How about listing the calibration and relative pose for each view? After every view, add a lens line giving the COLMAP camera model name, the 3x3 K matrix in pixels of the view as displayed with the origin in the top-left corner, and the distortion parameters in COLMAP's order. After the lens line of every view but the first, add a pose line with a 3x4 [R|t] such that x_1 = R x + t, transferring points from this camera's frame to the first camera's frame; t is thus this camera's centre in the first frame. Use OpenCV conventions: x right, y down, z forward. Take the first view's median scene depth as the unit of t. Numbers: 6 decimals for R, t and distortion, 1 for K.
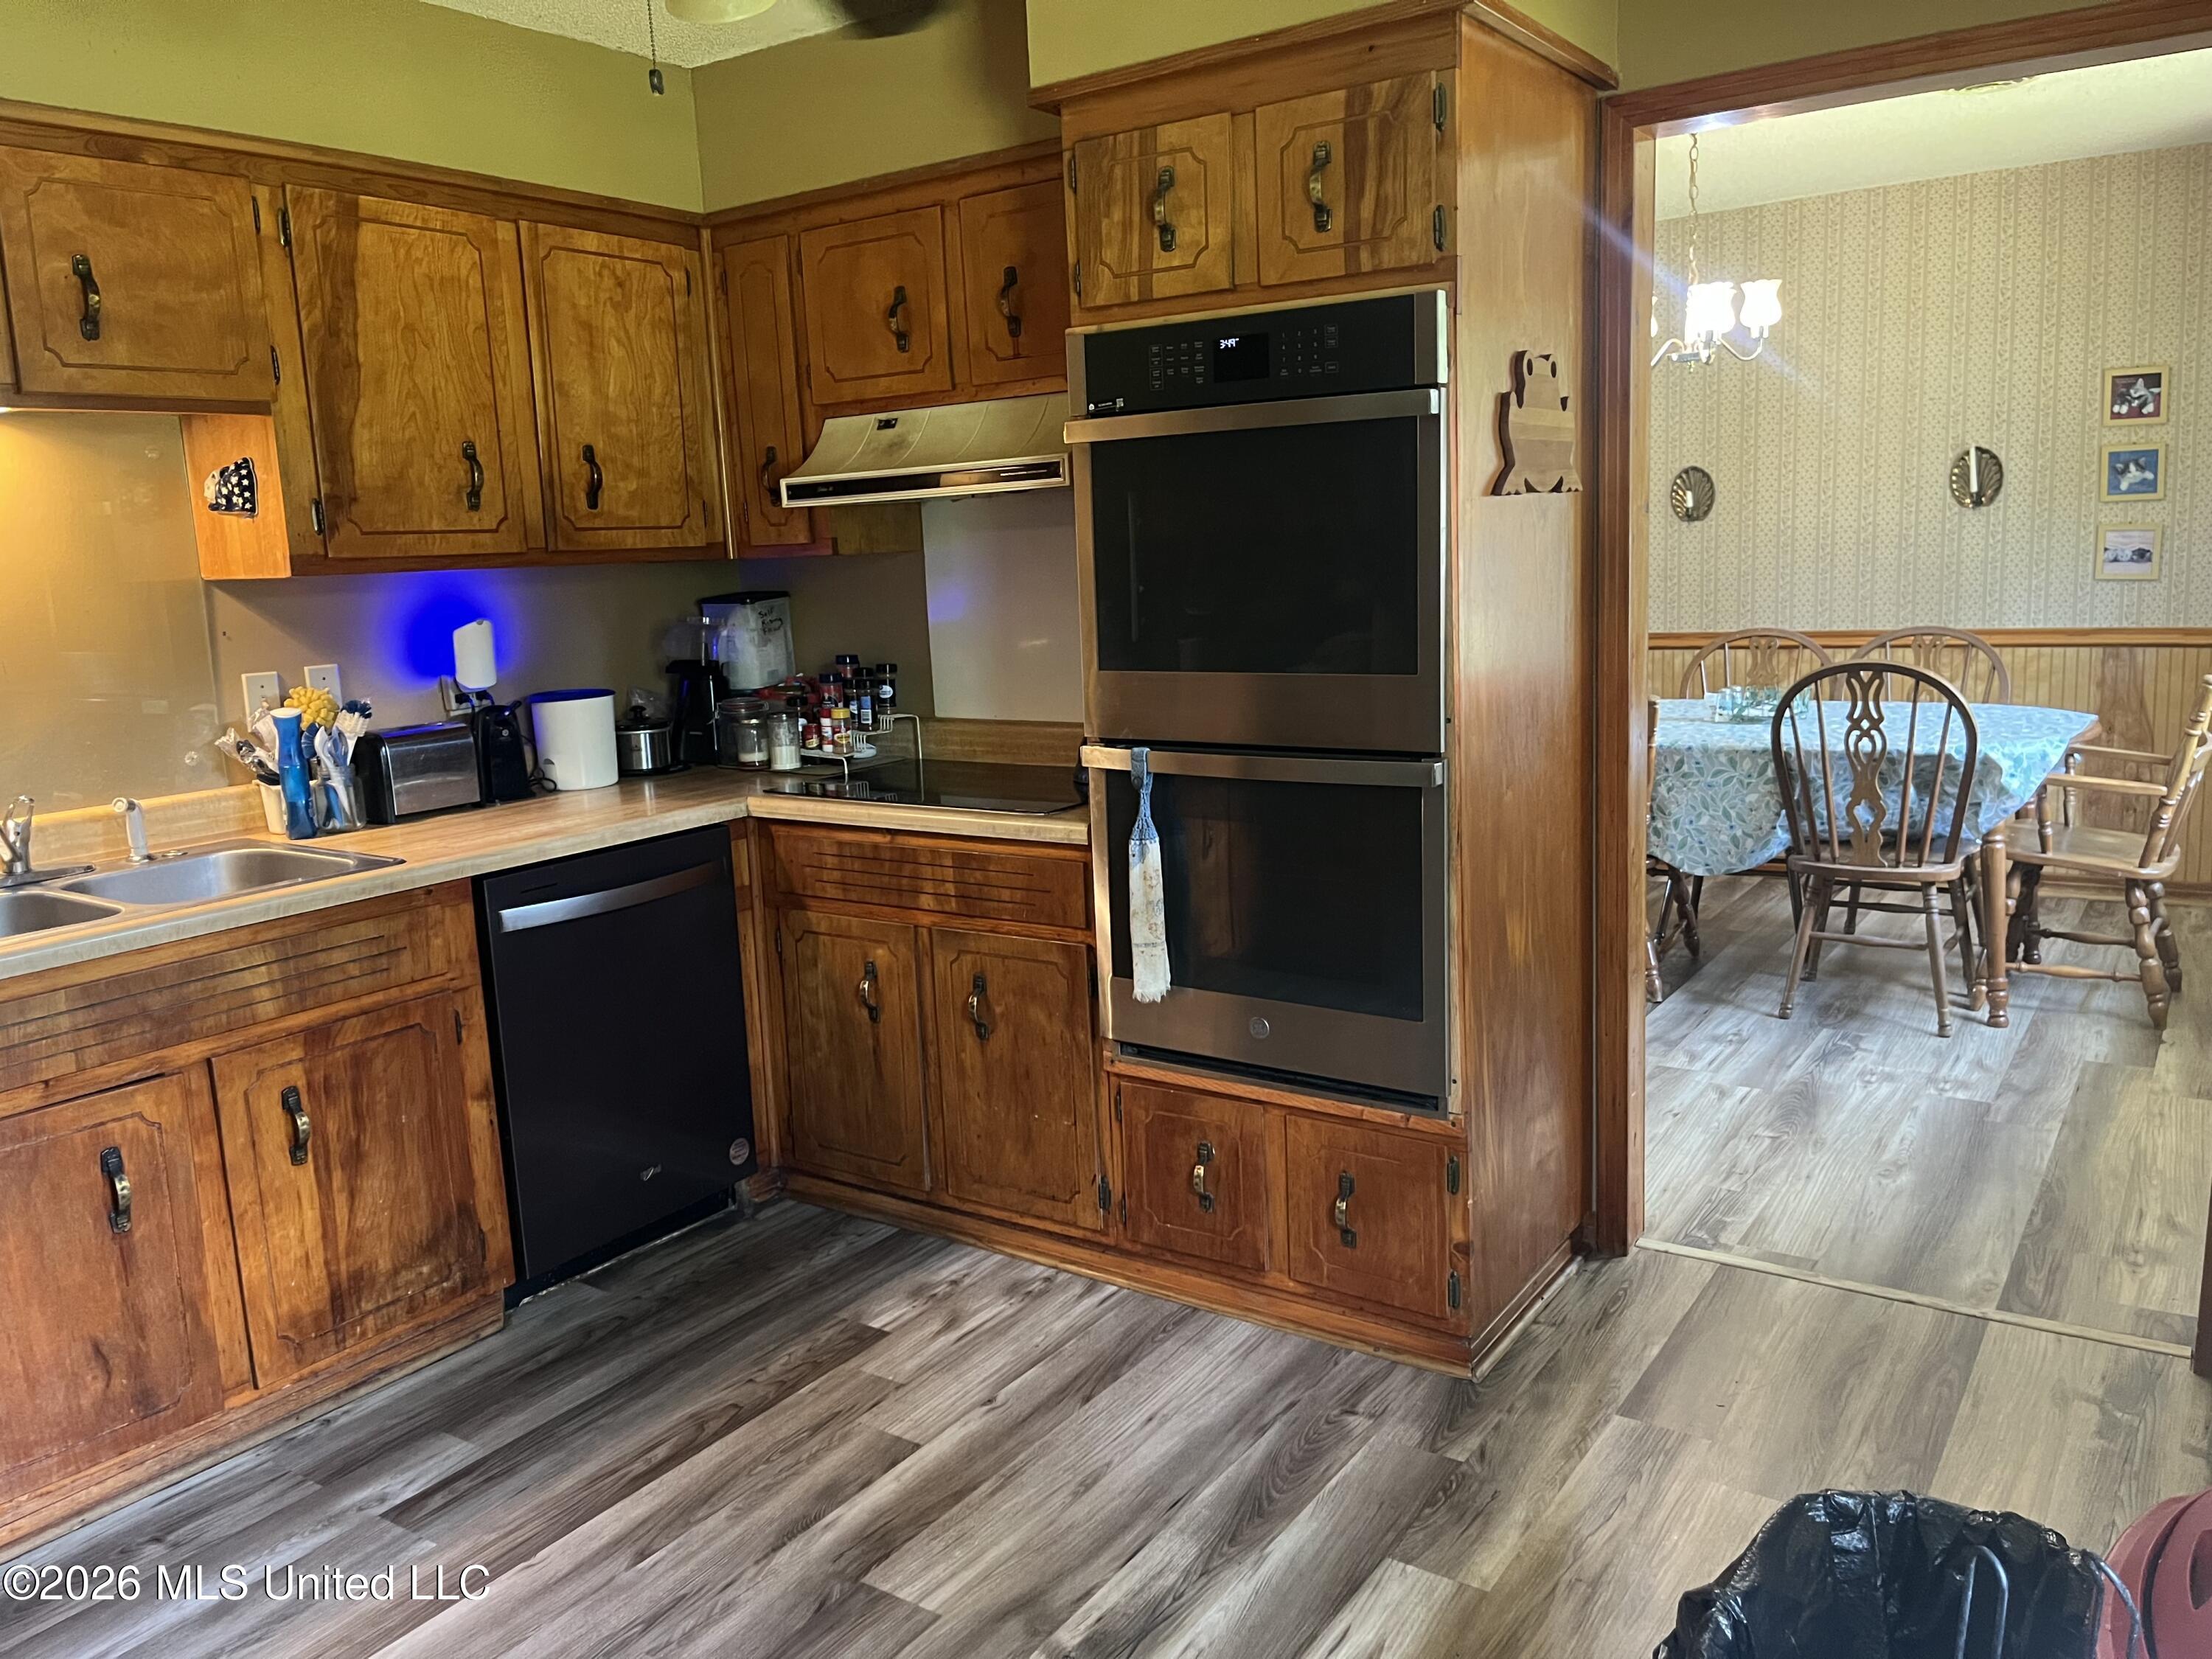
lens RADIAL K [[1681.8, 0, 1093.4], [0, 1681.8, 825.7], [0, 0, 1]] dist [0.059350, -0.075655]
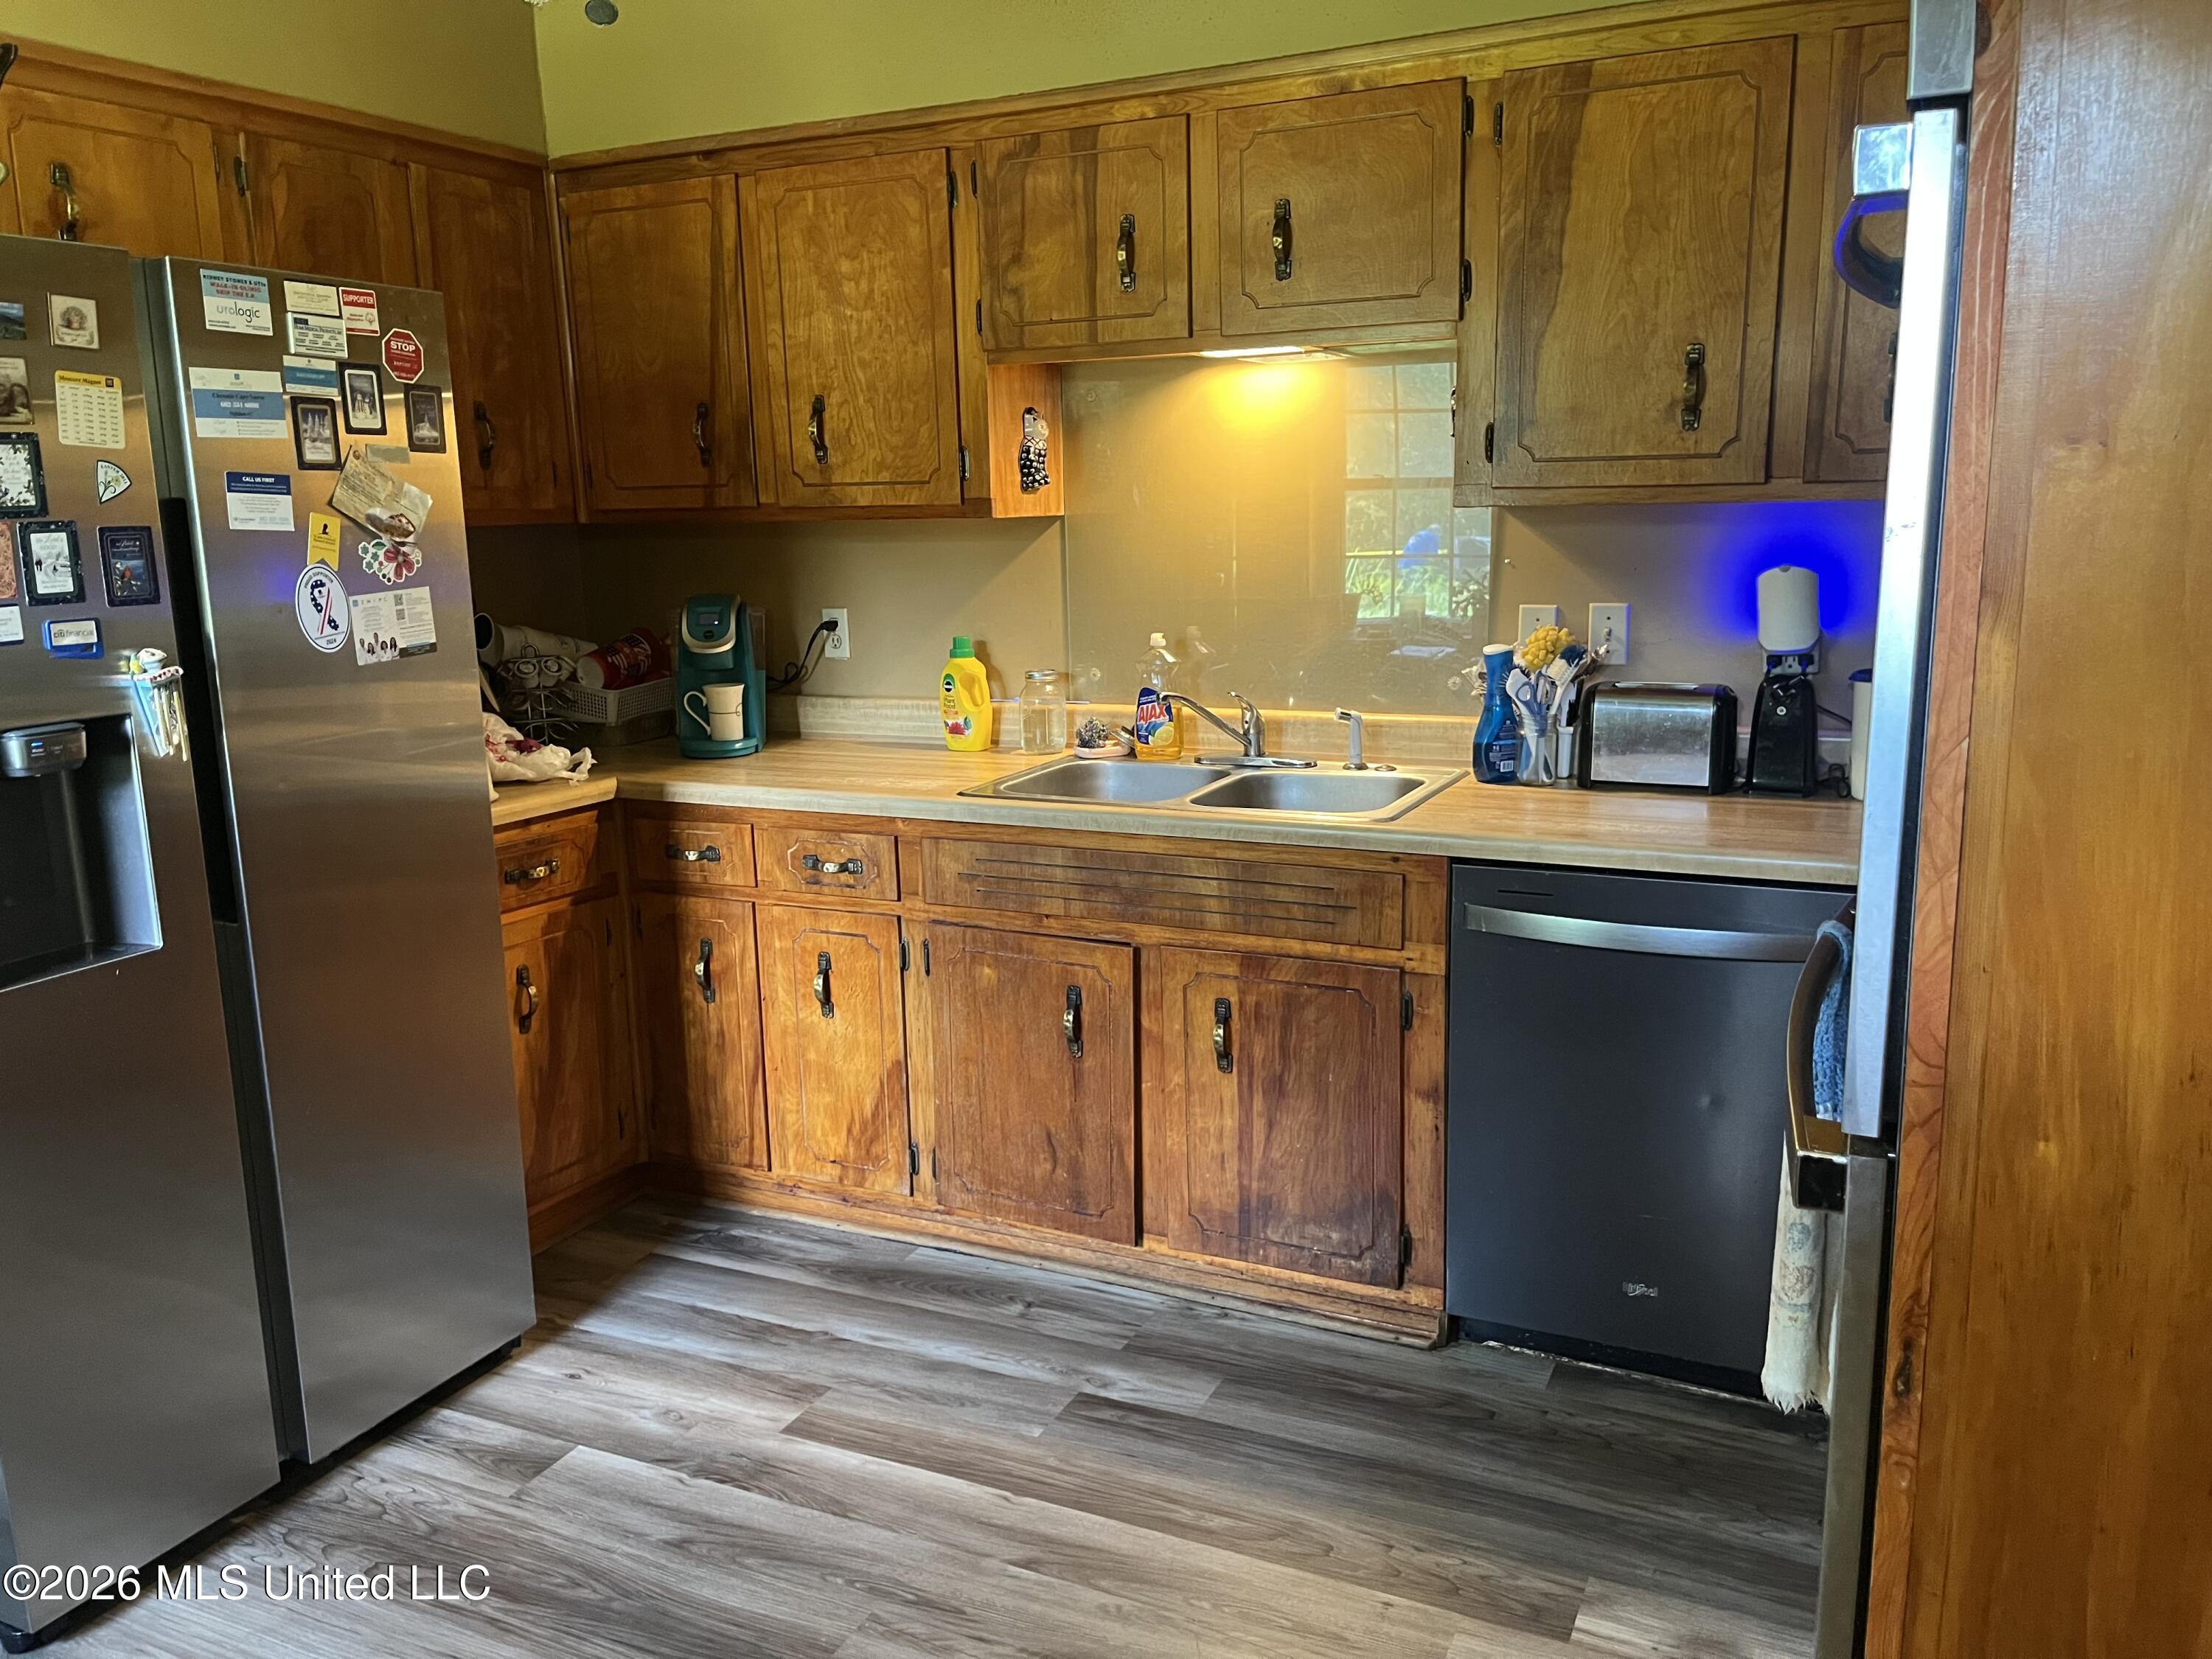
lens RADIAL K [[1681.8, 0, 1101.5], [0, 1681.8, 832.6], [0, 0, 1]] dist [0.059350, -0.075655]
pose [[0.155920, 0.228958, -0.960868, 0.480080], [-0.155823, 0.966286, 0.204964, -0.143342], [0.975401, 0.117768, 0.186340, 0.699530]]
